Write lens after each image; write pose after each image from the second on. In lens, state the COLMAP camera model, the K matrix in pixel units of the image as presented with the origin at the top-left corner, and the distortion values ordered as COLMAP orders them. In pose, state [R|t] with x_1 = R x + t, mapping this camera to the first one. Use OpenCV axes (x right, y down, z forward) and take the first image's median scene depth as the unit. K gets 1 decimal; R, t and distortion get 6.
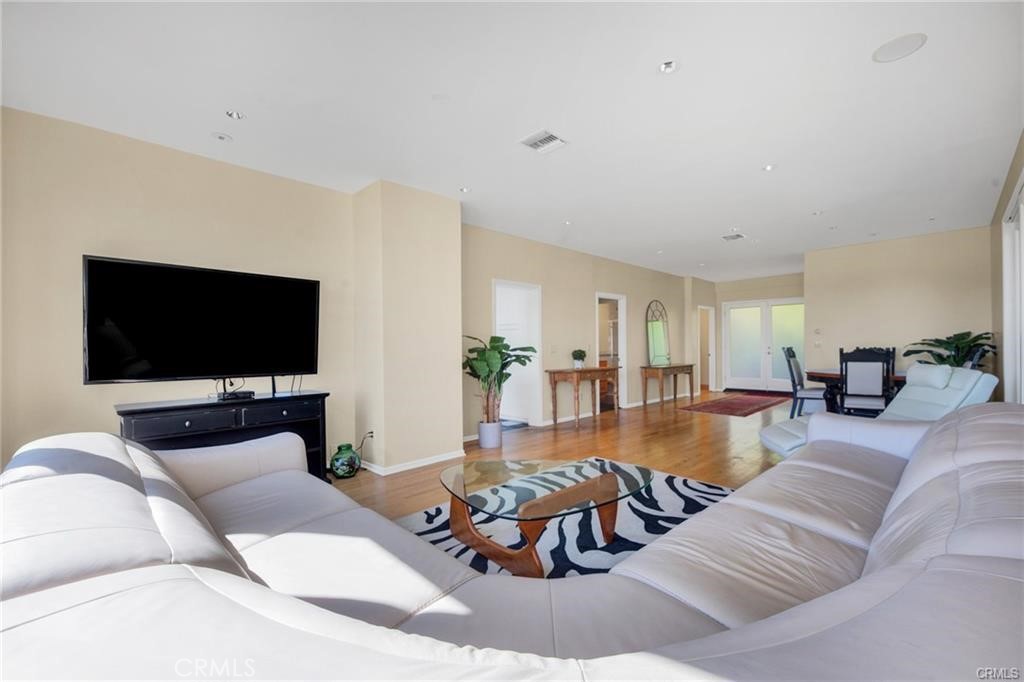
lens RADIAL K [[419.4, 0, 527.8], [0, 419.4, 351.1], [0, 0, 1]] dist [0.019533, -0.010943]
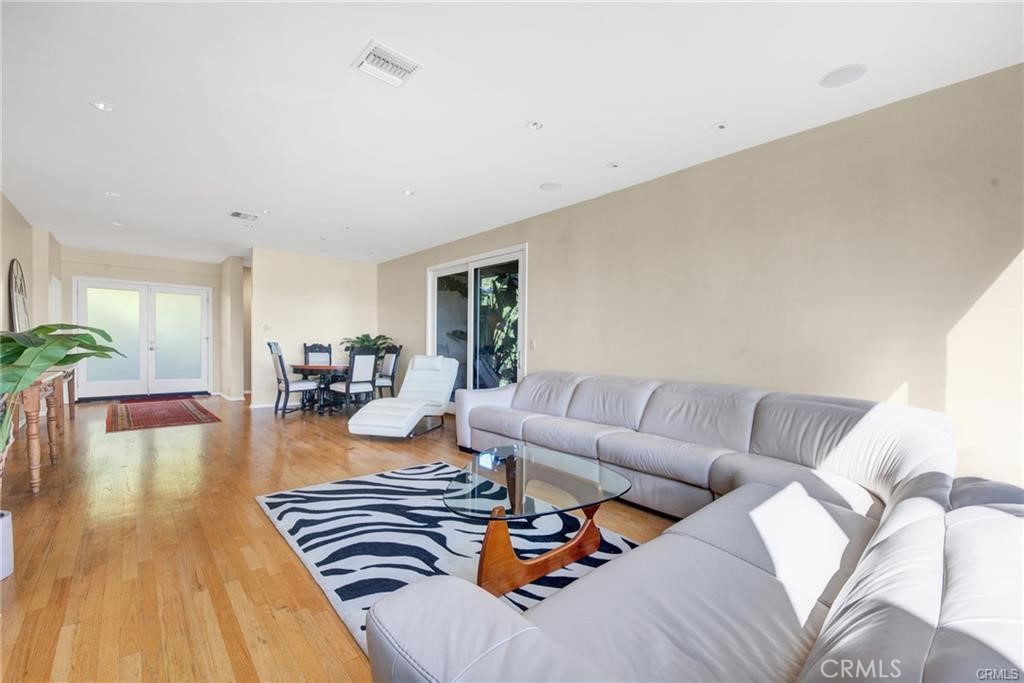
lens RADIAL K [[419.4, 0, 527.8], [0, 419.4, 351.6], [0, 0, 1]] dist [0.019533, -0.010943]
pose [[0.028783, -0.008361, 0.999551, -0.650334], [-0.002508, 0.999961, 0.008436, 0.003234], [-0.999583, -0.002749, 0.028761, 0.665218]]
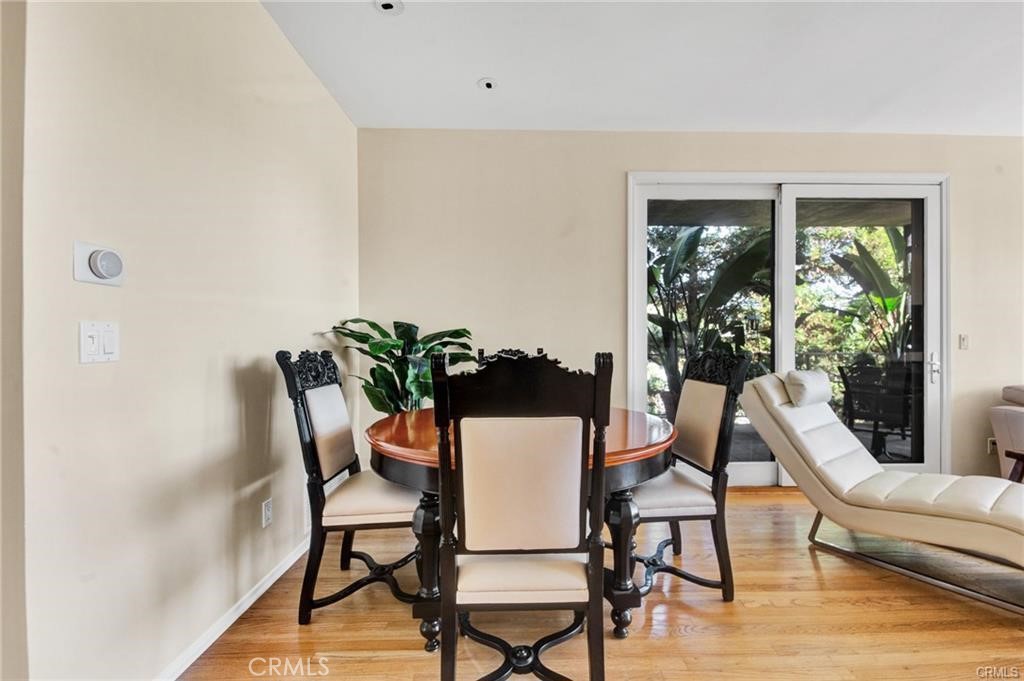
lens RADIAL K [[427.0, 0, 527.7], [0, 427.0, 342.9], [0, 0, 1]] dist [0.003311, -0.000660]
pose [[-0.719915, 0.008742, 0.694007, 0.890412], [0.017362, 0.999835, 0.005416, -0.029633], [-0.693845, 0.015948, -0.719948, 2.028081]]
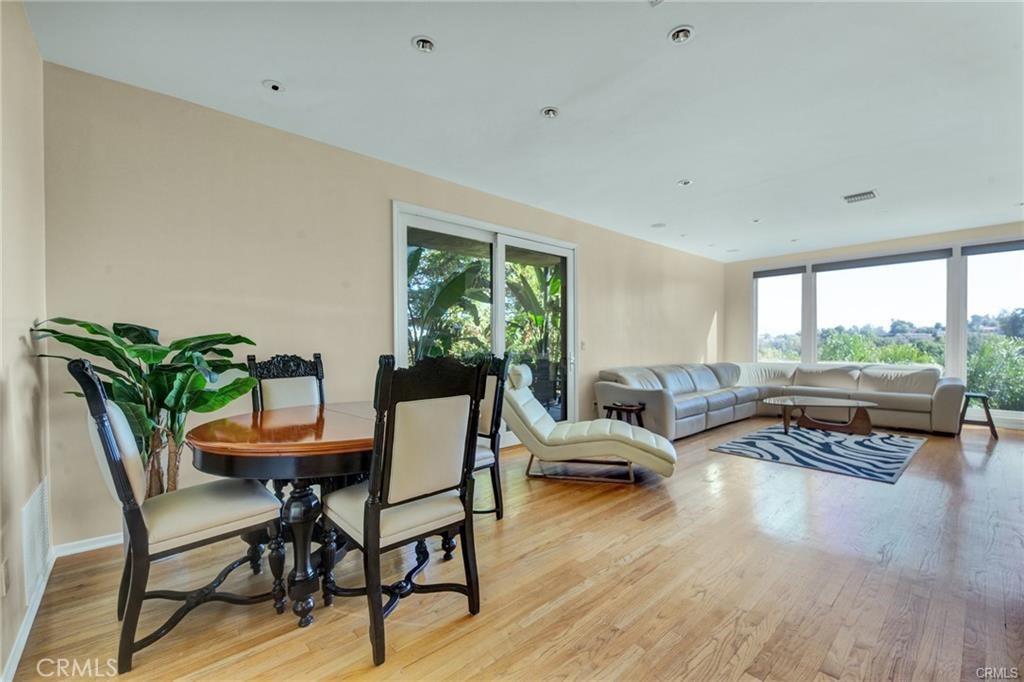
lens RADIAL K [[419.4, 0, 527.8], [0, 419.4, 351.1], [0, 0, 1]] dist [0.019533, -0.010943]
pose [[-0.998957, 0.015711, 0.042876, 0.992882], [0.016862, 0.999504, 0.026609, -0.034140], [-0.042436, 0.027305, -0.998726, 2.249757]]
